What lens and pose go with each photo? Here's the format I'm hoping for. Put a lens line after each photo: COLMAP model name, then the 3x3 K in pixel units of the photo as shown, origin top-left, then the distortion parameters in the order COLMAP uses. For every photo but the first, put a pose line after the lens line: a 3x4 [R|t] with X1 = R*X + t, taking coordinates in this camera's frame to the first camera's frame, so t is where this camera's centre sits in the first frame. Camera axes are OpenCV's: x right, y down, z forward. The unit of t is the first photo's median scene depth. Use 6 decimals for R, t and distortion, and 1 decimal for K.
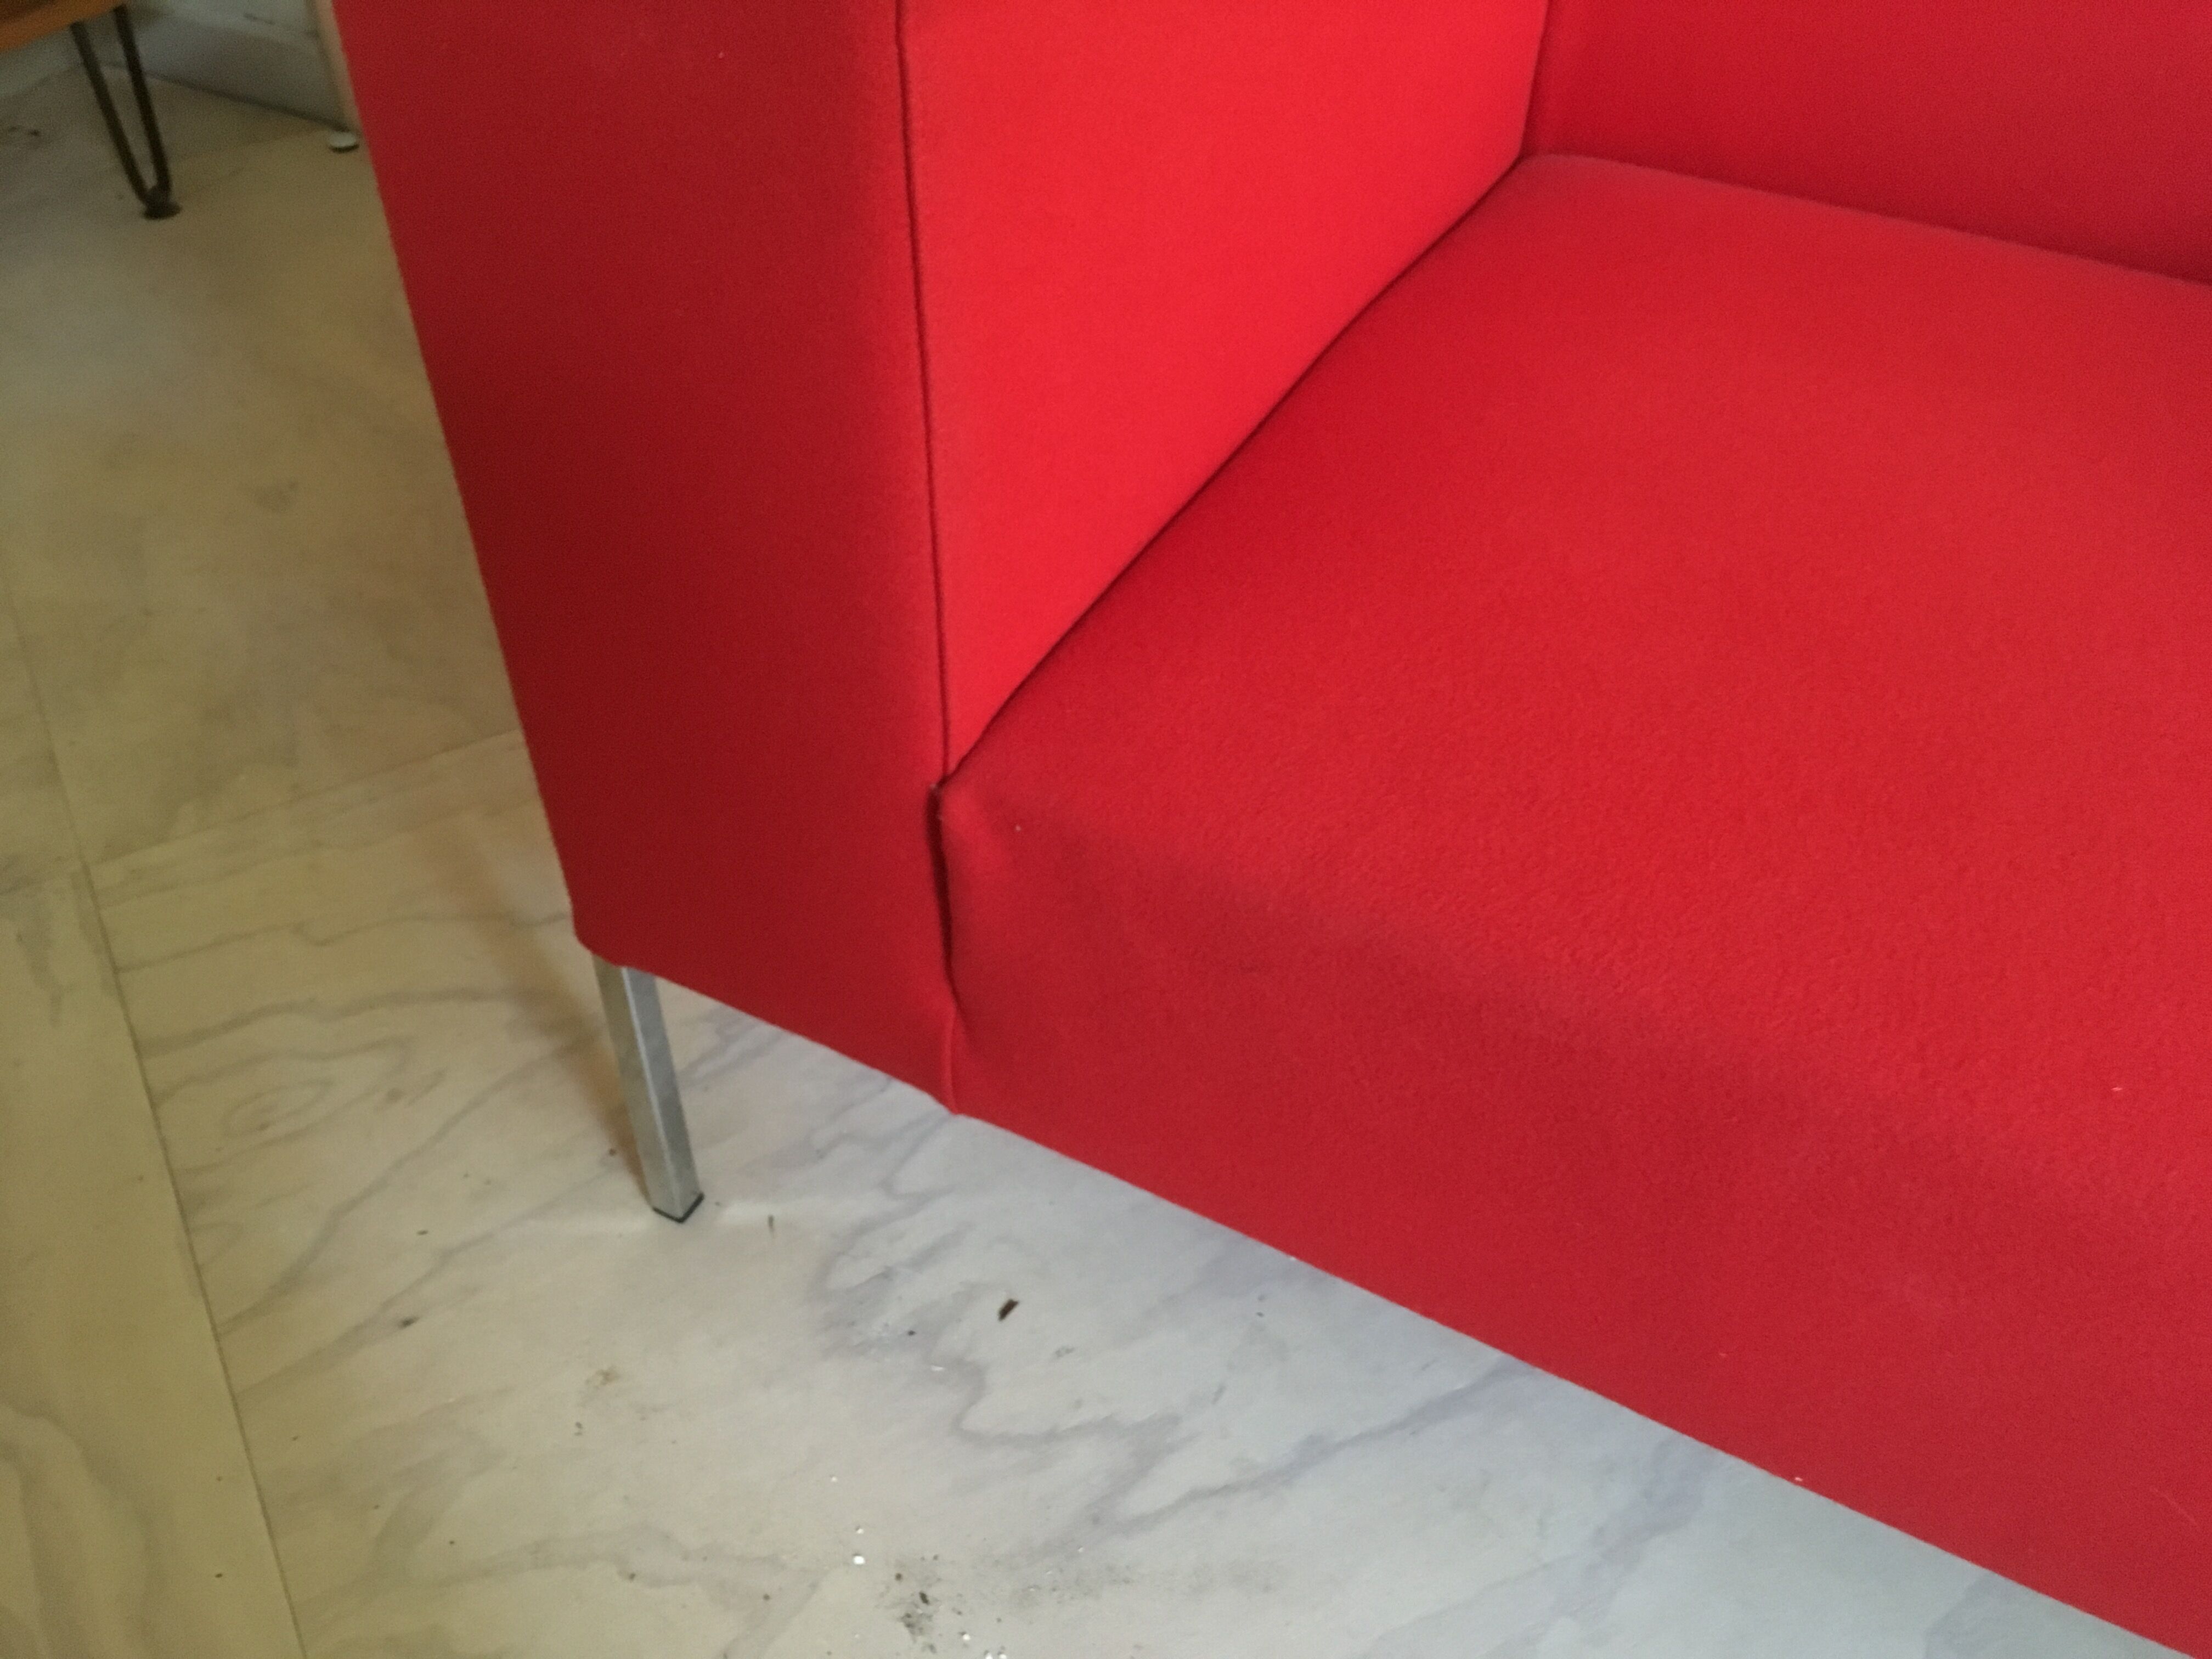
lens RADIAL K [[1886.6, 0, 1106.0], [0, 1886.6, 829.5], [0, 0, 1]] dist [0.153985, -0.245492]
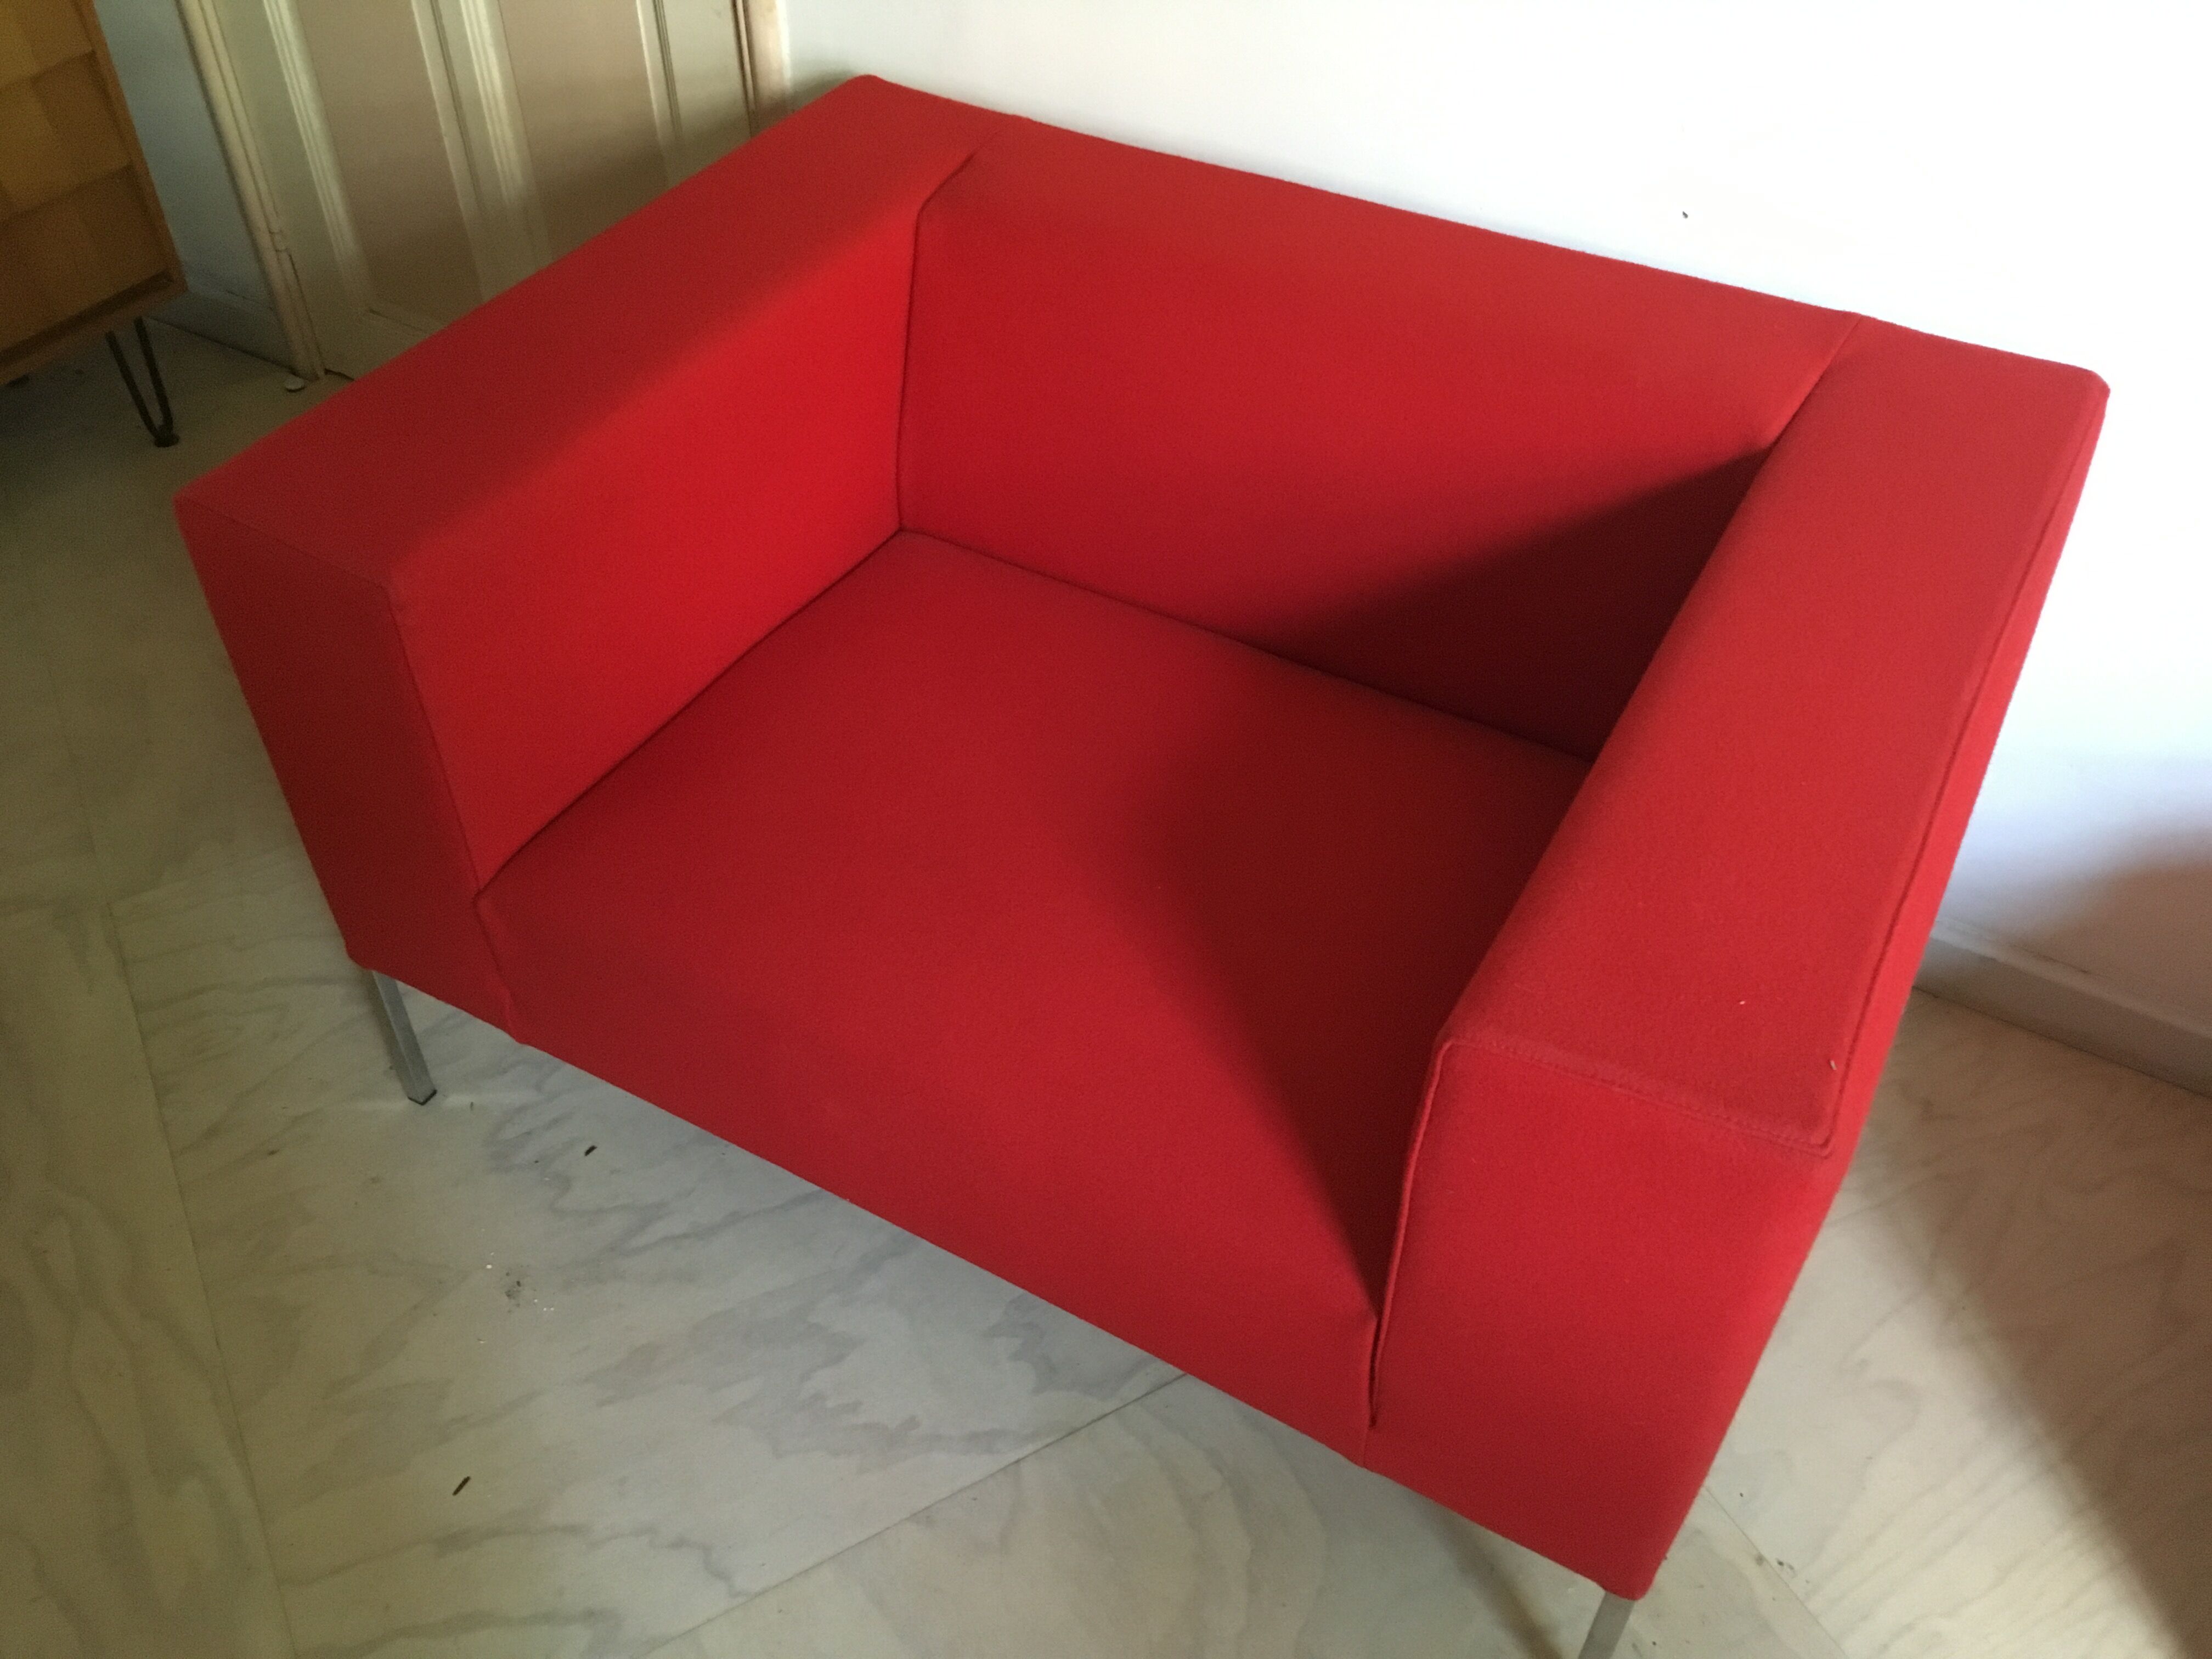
lens RADIAL K [[1886.6, 0, 1106.0], [0, 1886.6, 829.5], [0, 0, 1]] dist [0.153985, -0.245492]
pose [[0.999796, 0.011497, -0.016637, 0.484795], [-0.011267, 0.999841, 0.013851, -0.098774], [0.016793, -0.013661, 0.999766, -0.880444]]
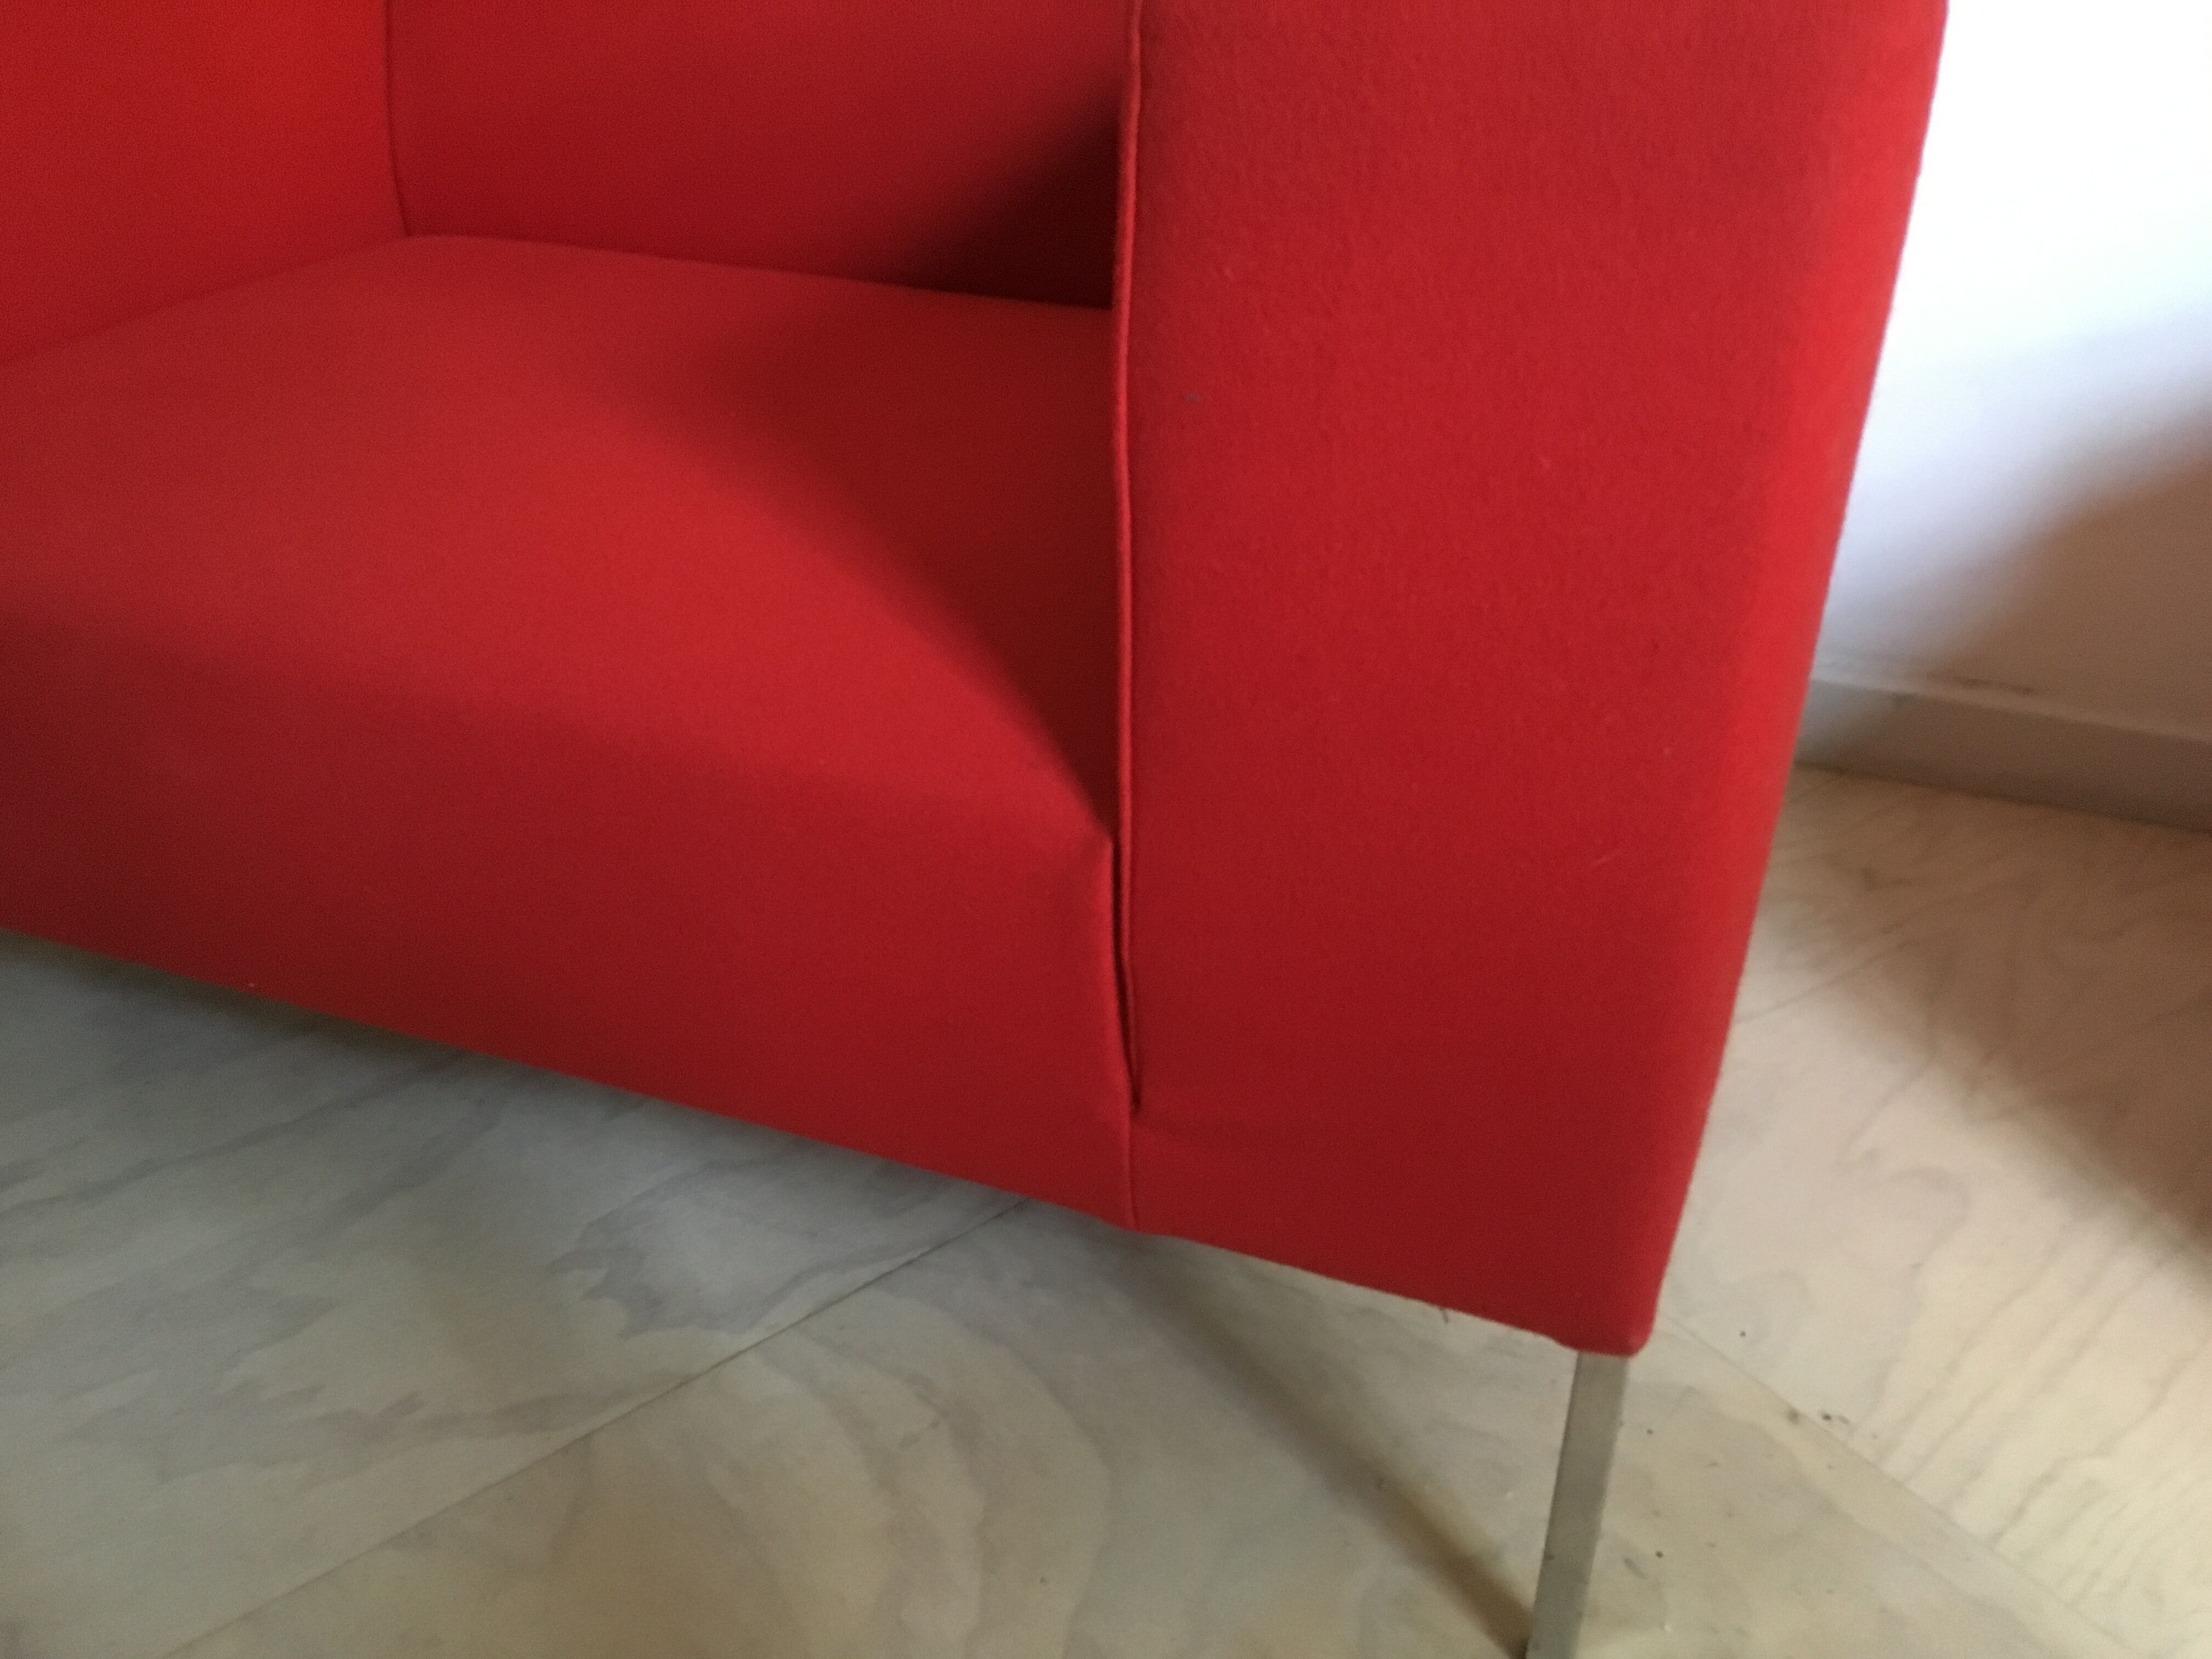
lens RADIAL K [[1863.1, 0, 1106.0], [0, 1863.1, 829.5], [0, 0, 1]] dist [0.120358, -0.183828]
pose [[0.991918, -0.079080, 0.099220, 0.579243], [0.096946, 0.976869, -0.190600, 0.376833], [-0.081852, 0.198678, 0.976641, -0.273184]]
